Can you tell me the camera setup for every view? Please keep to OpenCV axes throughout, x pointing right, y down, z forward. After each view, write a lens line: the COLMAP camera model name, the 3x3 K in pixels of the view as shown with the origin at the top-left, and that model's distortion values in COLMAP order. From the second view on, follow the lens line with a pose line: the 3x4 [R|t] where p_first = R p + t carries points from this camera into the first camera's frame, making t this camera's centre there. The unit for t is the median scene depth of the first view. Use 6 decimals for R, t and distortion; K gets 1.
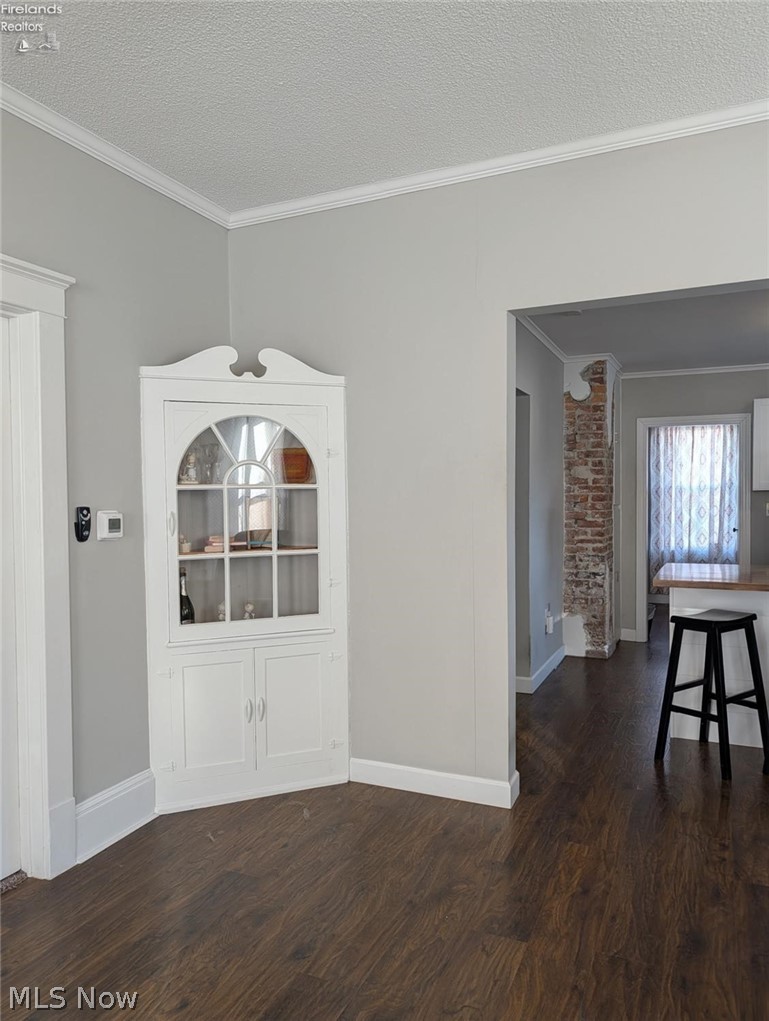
lens RADIAL K [[736.8, 0, 380.9], [0, 736.8, 517.5], [0, 0, 1]] dist [0.041452, -0.057086]
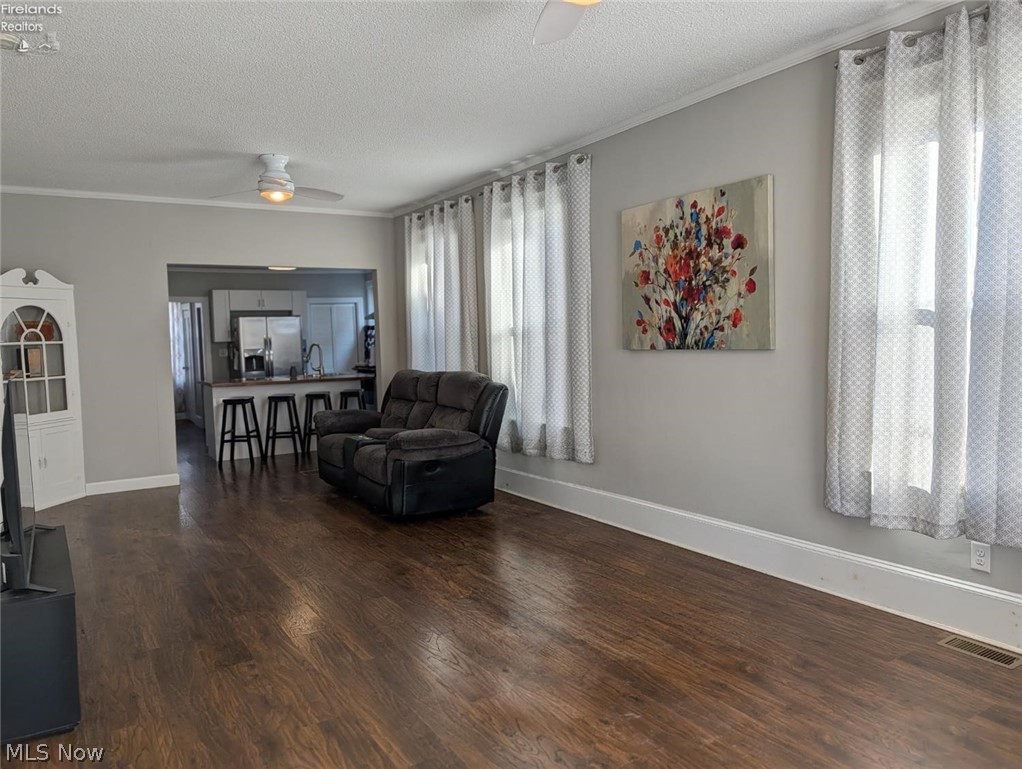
lens RADIAL K [[737.5, 0, 506.6], [0, 737.5, 384.9], [0, 0, 1]] dist [0.041452, -0.057086]
pose [[0.562214, -0.057817, 0.824968, -0.577522], [0.039533, 0.998292, 0.043022, 0.016691], [-0.826046, 0.008426, 0.563539, -0.572560]]
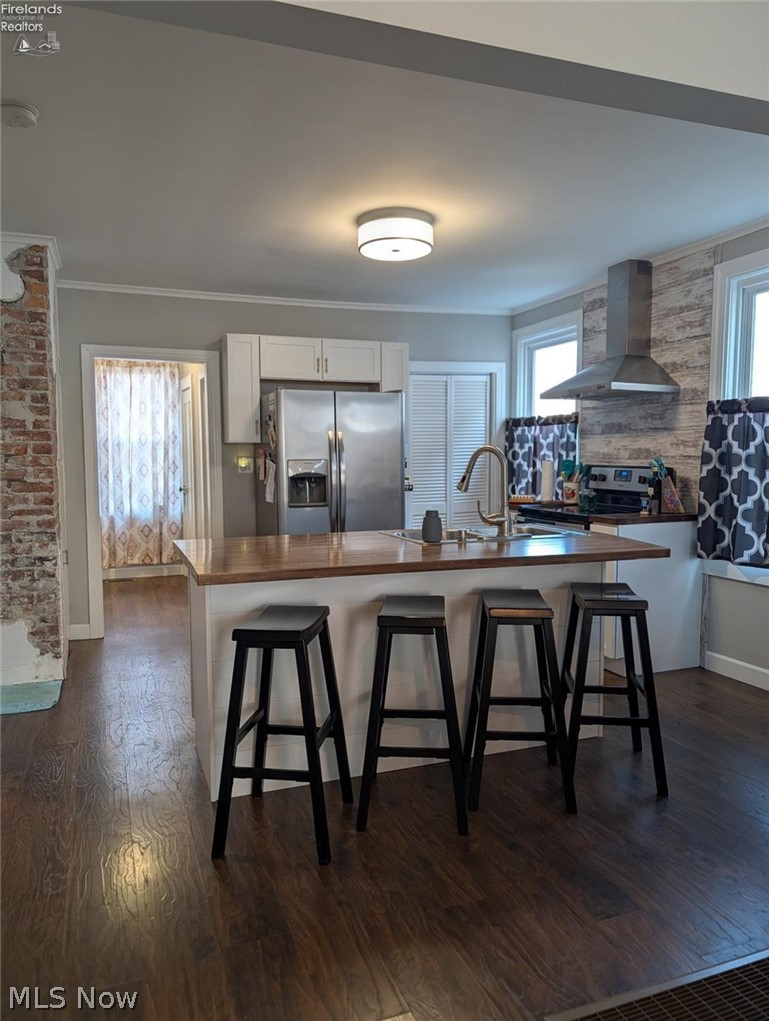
lens RADIAL K [[736.8, 0, 380.9], [0, 736.8, 517.5], [0, 0, 1]] dist [0.041452, -0.057086]
pose [[0.706895, -0.052092, 0.705398, 0.025877], [0.013444, 0.998094, 0.060234, -0.000050], [-0.707191, -0.033096, 0.706248, 0.285475]]
